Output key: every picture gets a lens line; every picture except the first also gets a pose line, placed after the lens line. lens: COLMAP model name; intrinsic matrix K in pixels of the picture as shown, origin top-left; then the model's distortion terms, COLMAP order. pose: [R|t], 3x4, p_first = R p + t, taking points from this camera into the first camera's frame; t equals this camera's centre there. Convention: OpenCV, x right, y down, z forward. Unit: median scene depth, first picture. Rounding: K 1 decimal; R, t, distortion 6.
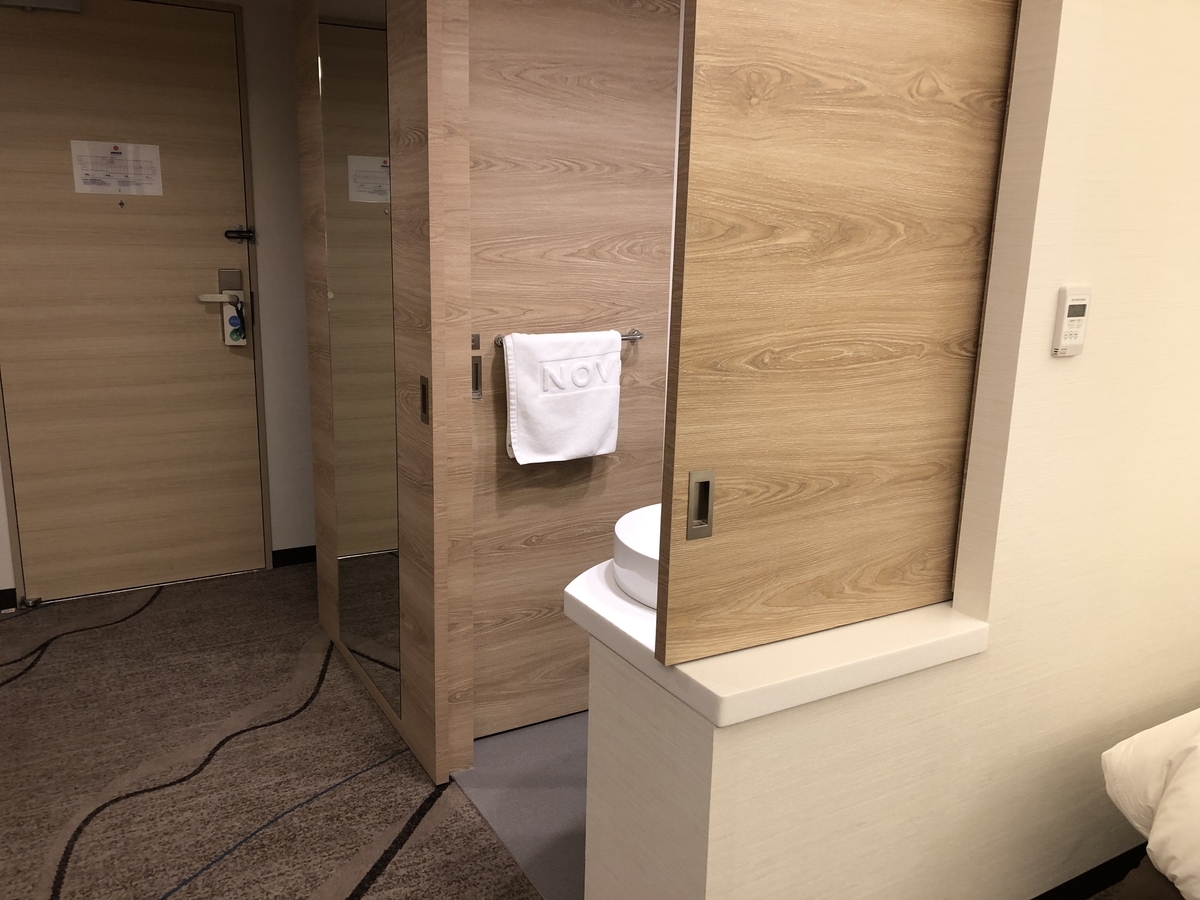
lens RADIAL K [[997.4, 0, 602.6], [0, 997.4, 454.8], [0, 0, 1]] dist [0.001655, 0.004465]
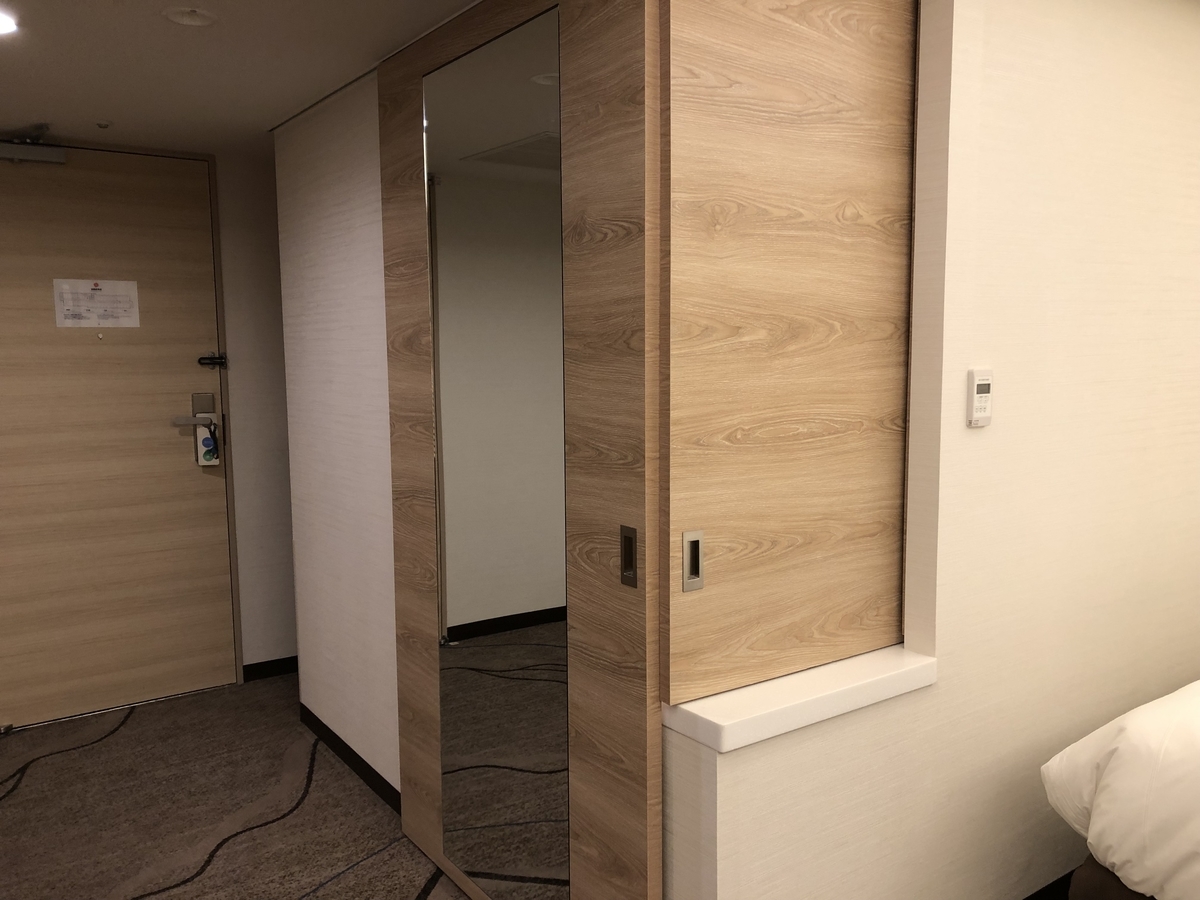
lens RADIAL K [[984.4, 0, 620.1], [0, 984.4, 453.1], [0, 0, 1]] dist [0.002250, 0.006467]
pose [[0.994674, -0.044799, 0.092823, -0.058270], [0.055445, 0.991761, -0.115485, 0.035206], [-0.086885, 0.120017, 0.988963, -0.100389]]
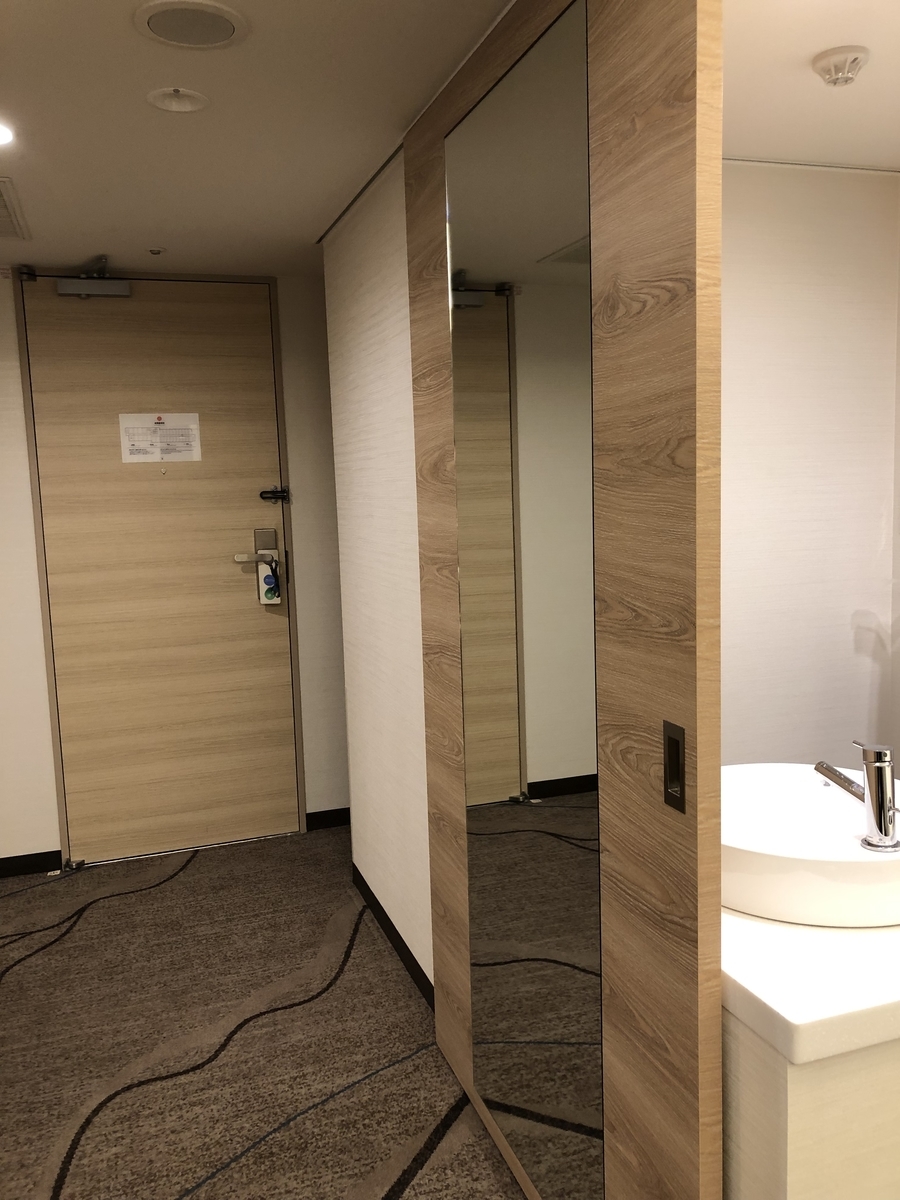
lens RADIAL K [[987.9, 0, 468.9], [0, 987.9, 603.2], [0, 0, 1]] dist [-0.041480, 0.007127]
pose [[0.983275, -0.032004, -0.179292, 0.007627], [0.013128, 0.994333, -0.105494, -0.007121], [0.181652, 0.101375, 0.978123, 0.122176]]
